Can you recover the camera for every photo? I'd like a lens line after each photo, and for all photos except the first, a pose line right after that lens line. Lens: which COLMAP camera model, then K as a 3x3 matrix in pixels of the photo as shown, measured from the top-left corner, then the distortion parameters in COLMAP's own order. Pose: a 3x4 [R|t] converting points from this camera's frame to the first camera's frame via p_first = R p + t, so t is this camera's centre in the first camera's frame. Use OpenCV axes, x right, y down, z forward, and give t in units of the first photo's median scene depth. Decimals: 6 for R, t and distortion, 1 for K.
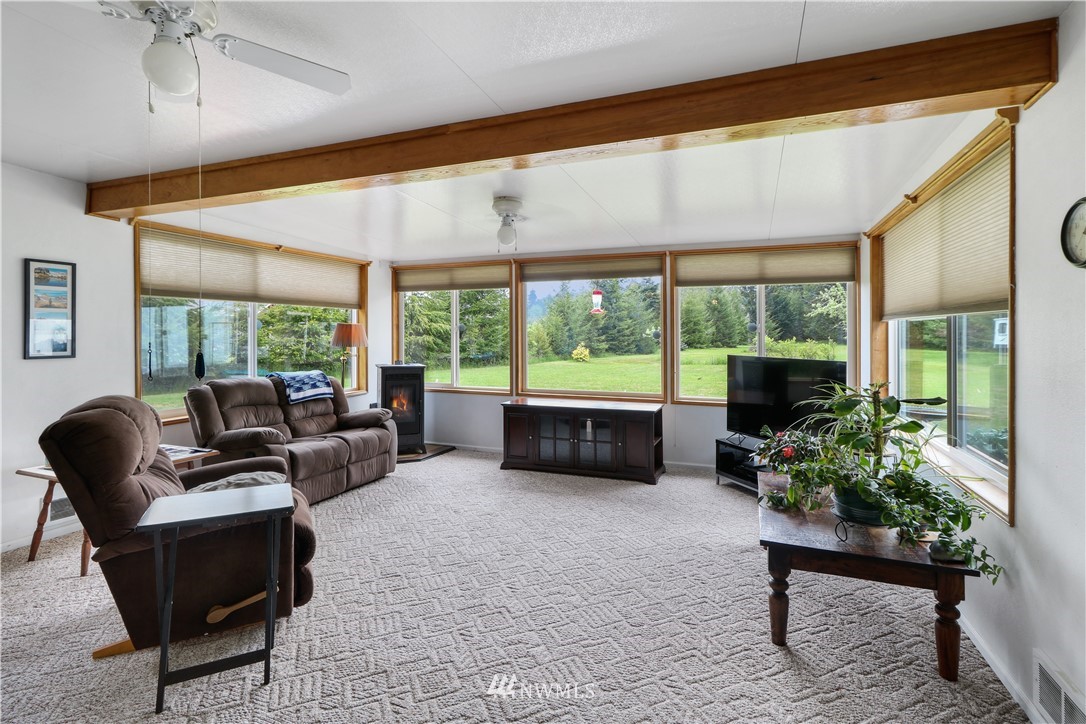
lens RADIAL K [[508.4, 0, 548.0], [0, 508.4, 342.4], [0, 0, 1]] dist [-0.000108, -0.012586]
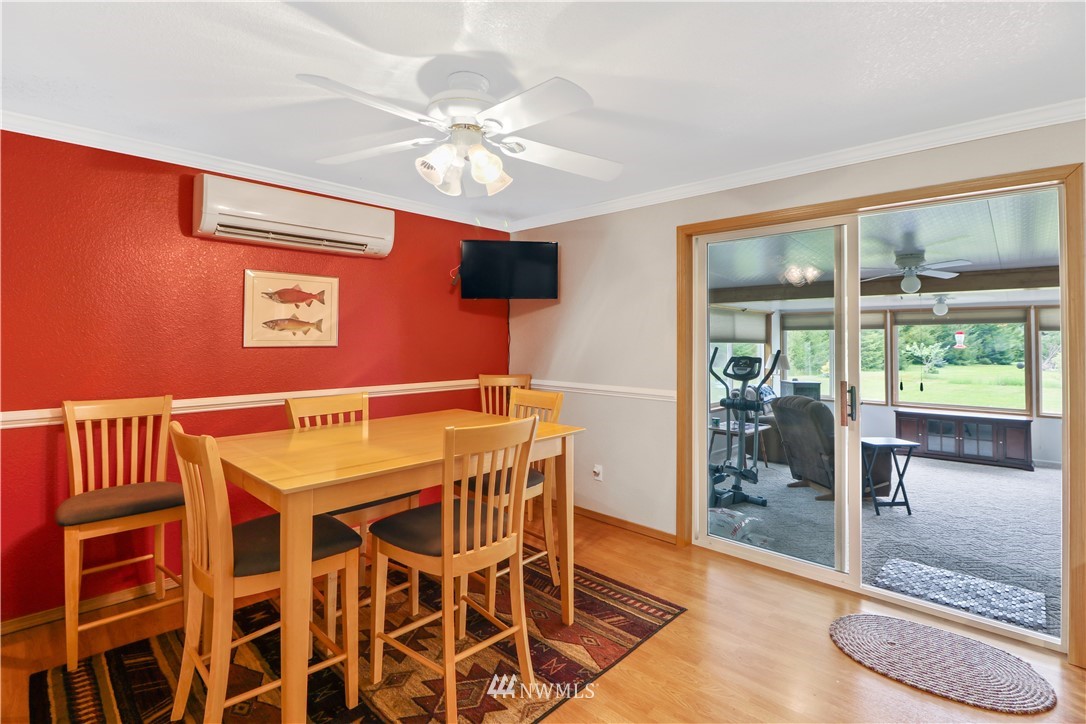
lens RADIAL K [[508.4, 0, 548.0], [0, 508.4, 342.4], [0, 0, 1]] dist [-0.000108, -0.012586]
pose [[0.932010, 0.006028, -0.362382, -0.466670], [-0.012646, 0.999794, -0.015895, -0.039251], [0.362211, 0.019397, 0.931894, -0.700133]]
